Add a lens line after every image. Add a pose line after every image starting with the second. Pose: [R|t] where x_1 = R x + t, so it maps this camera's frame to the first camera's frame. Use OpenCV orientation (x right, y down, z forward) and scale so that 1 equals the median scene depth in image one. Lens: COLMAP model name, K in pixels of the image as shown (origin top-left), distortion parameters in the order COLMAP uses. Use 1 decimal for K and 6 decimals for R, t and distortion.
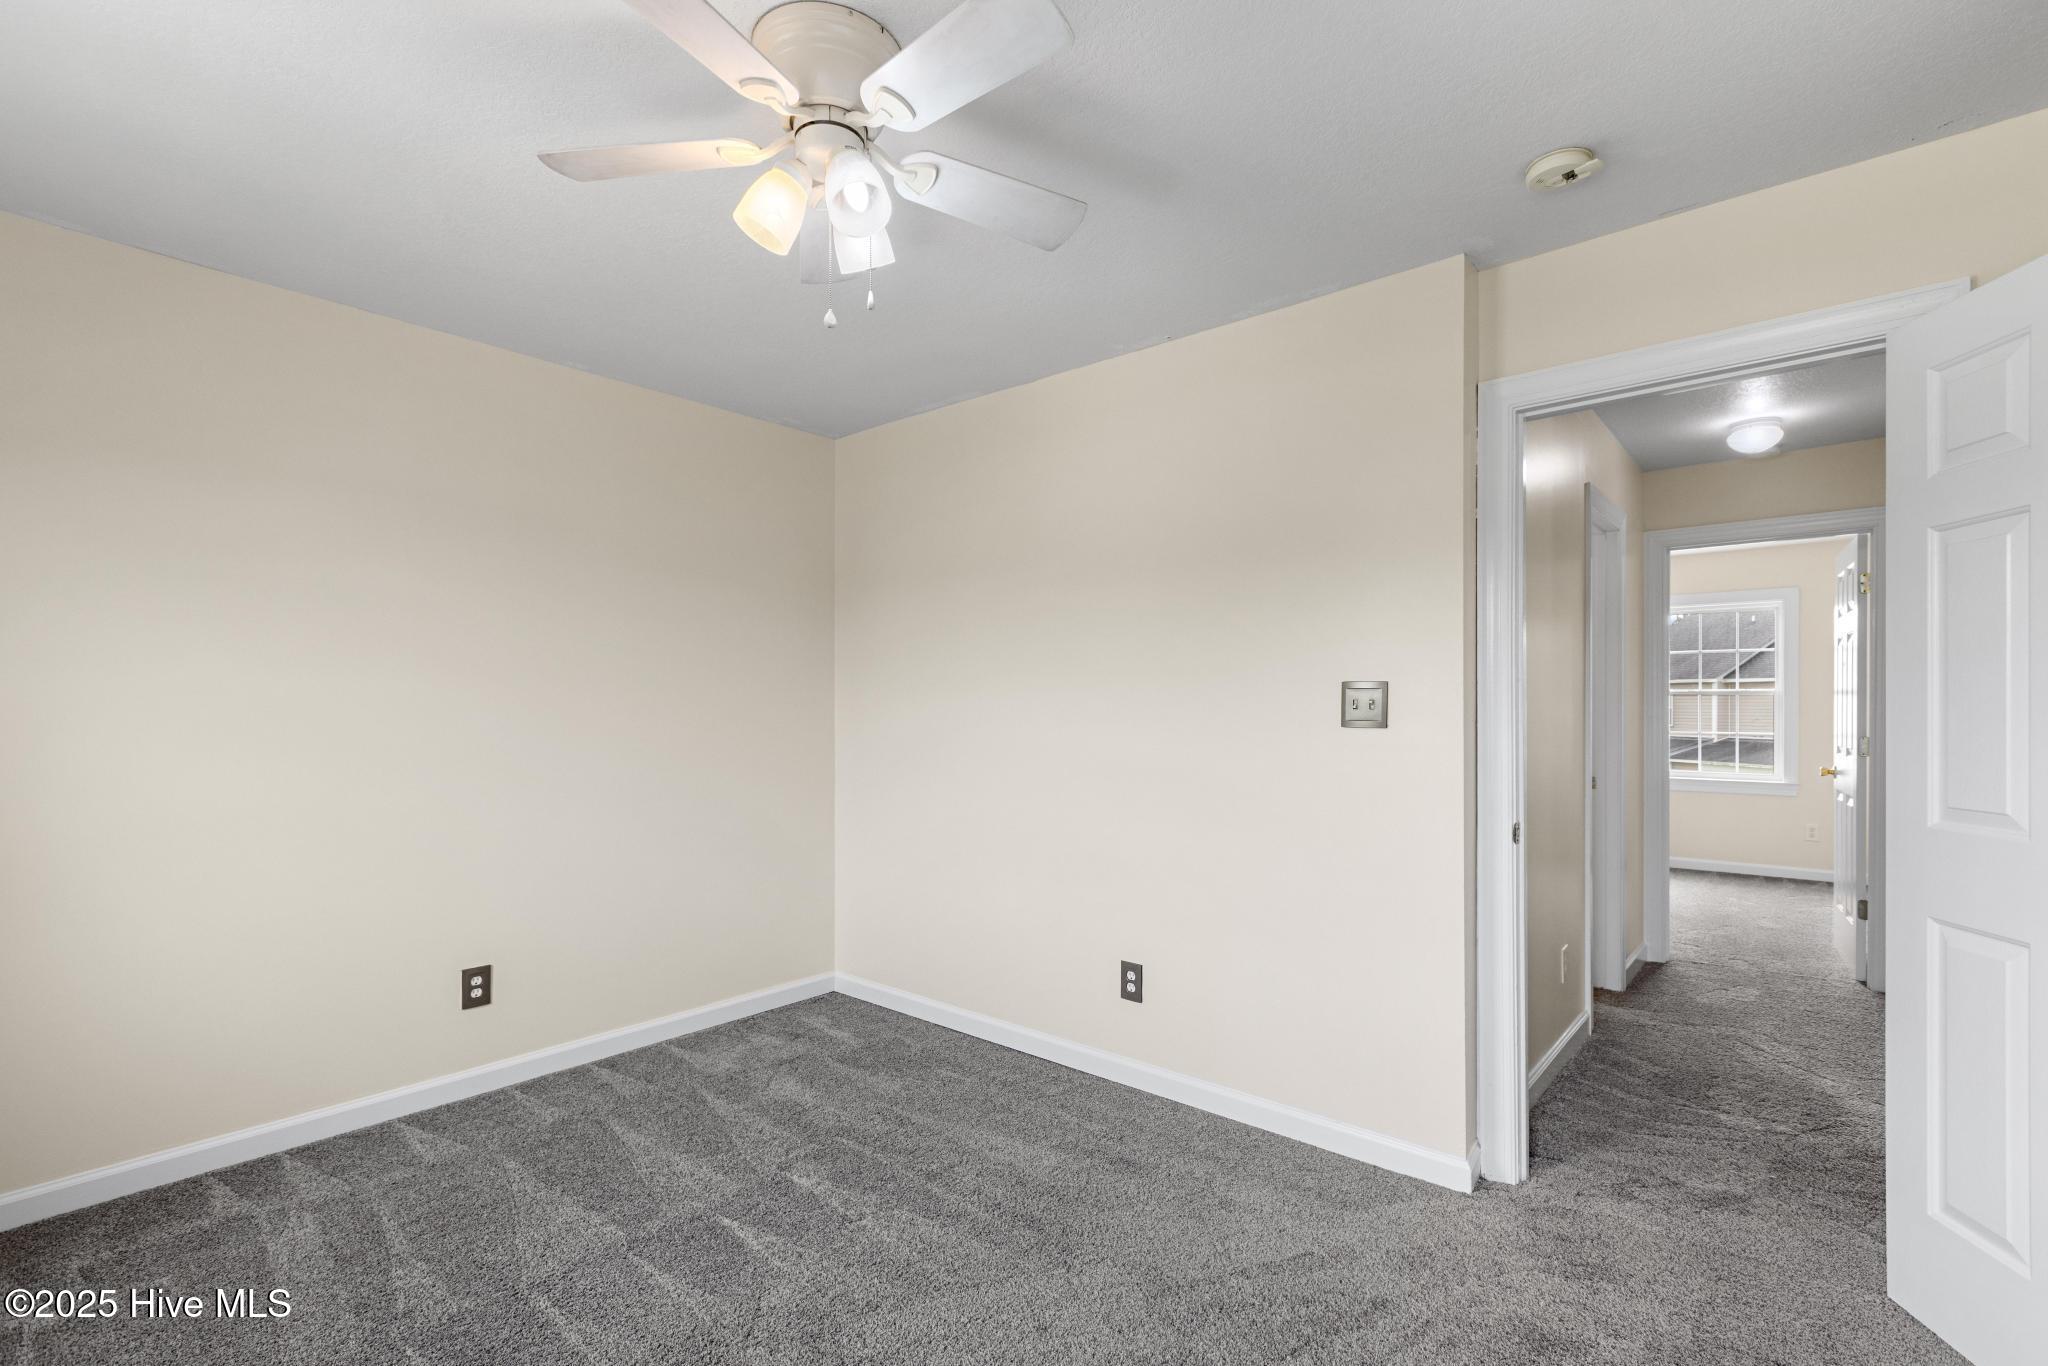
lens RADIAL K [[930.0, 0, 1004.3], [0, 930.0, 708.6], [0, 0, 1]] dist [-0.000804, -0.001278]
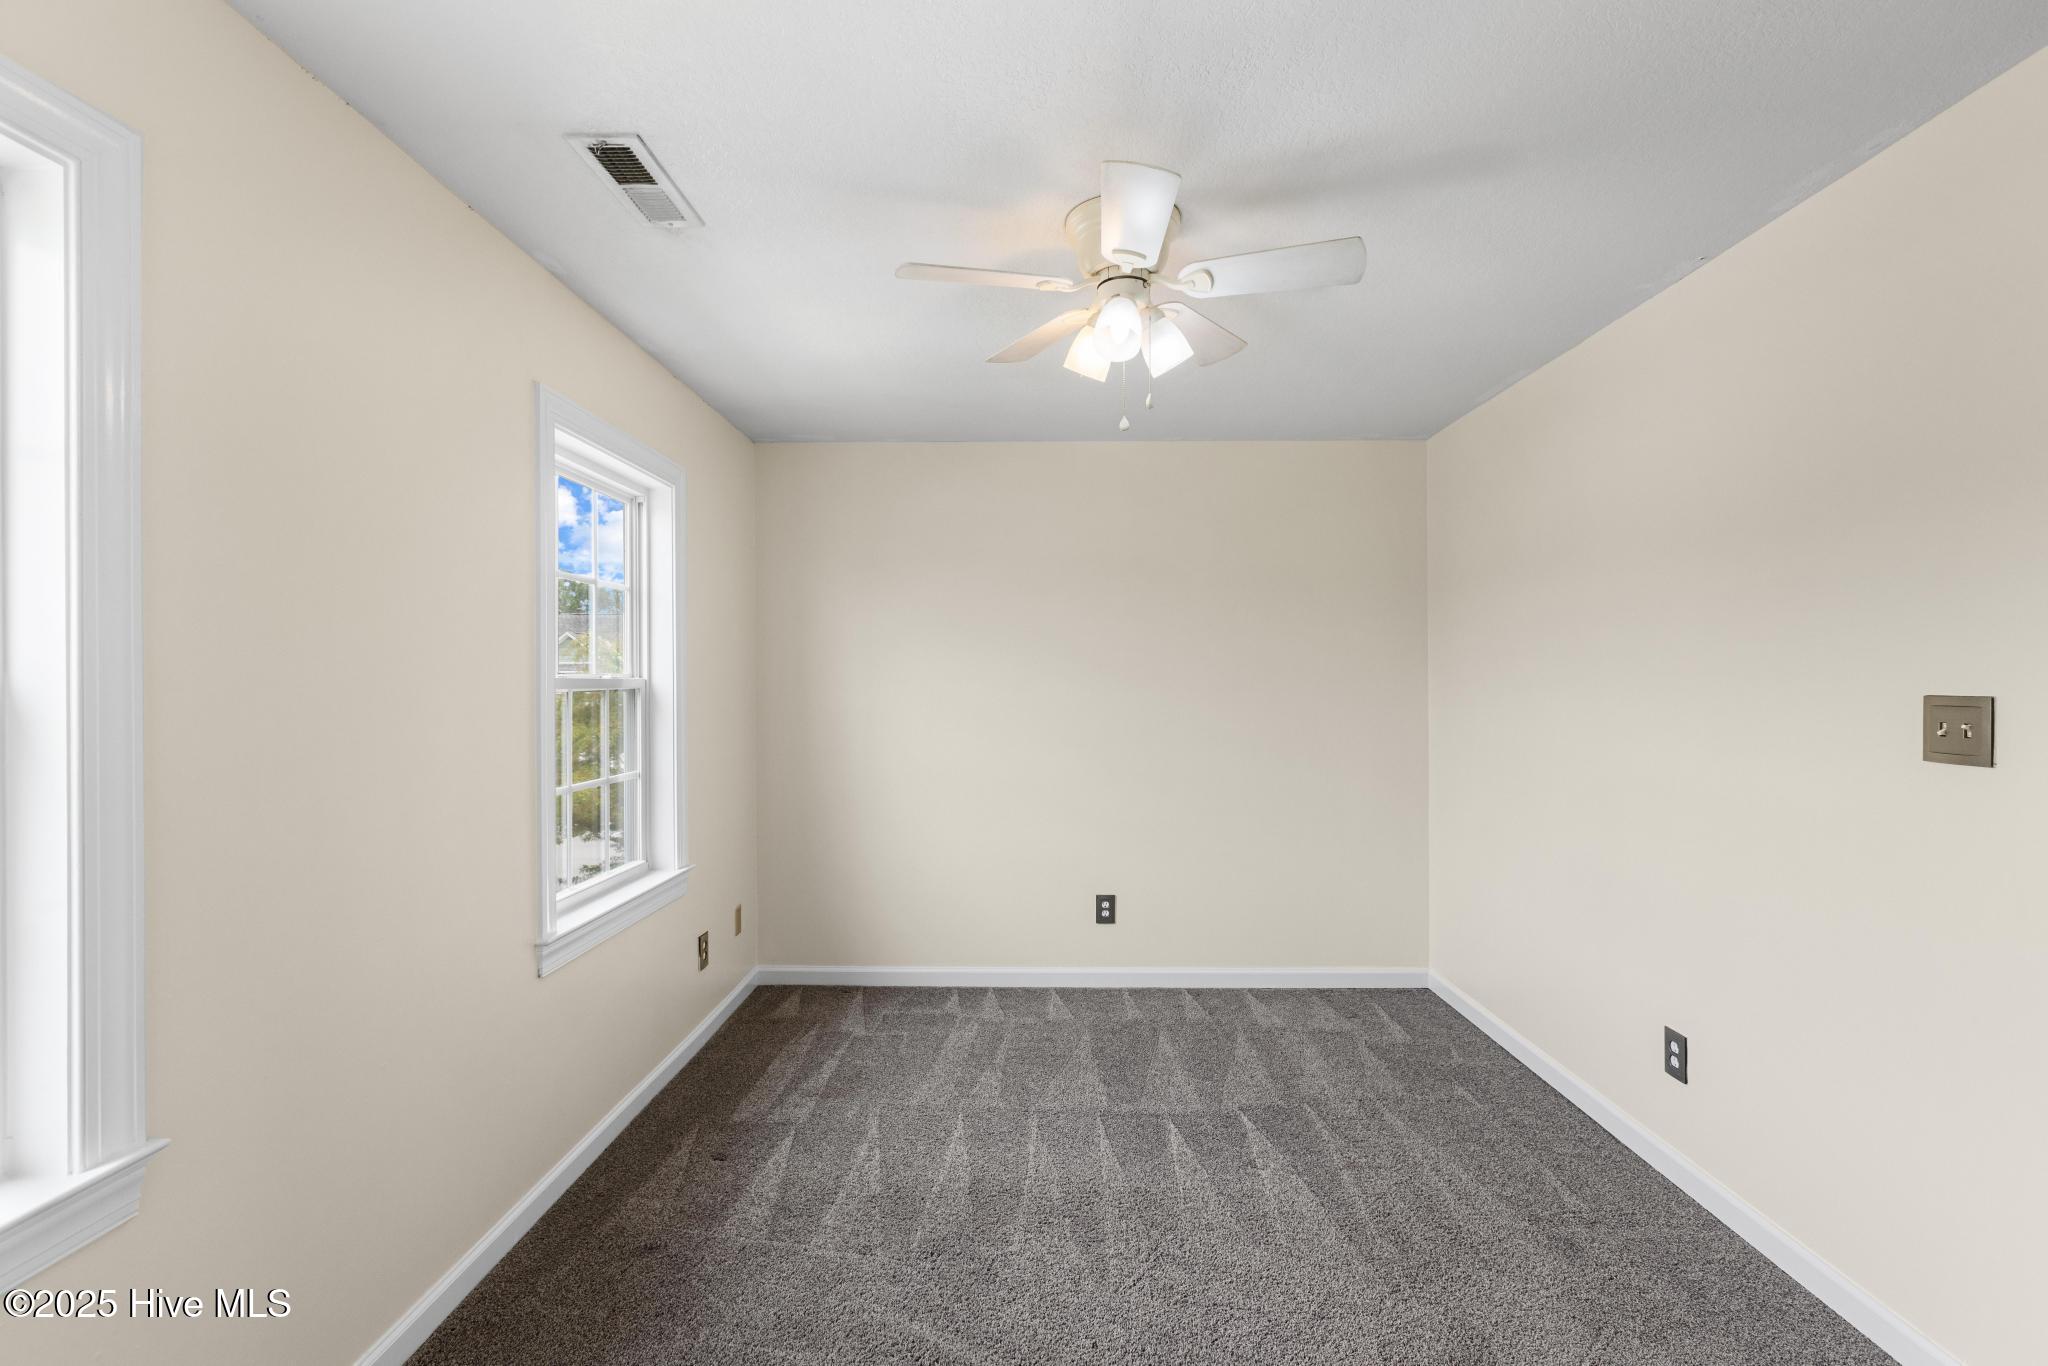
lens RADIAL K [[902.6, 0, 1024.0], [0, 902.6, 683.0], [0, 0, 1]] dist [-0.002840, -0.001043]
pose [[0.635187, -0.003245, -0.772352, 0.420724], [0.001032, 0.999994, -0.003352, -0.033738], [0.772358, 0.001333, 0.635186, 0.060990]]
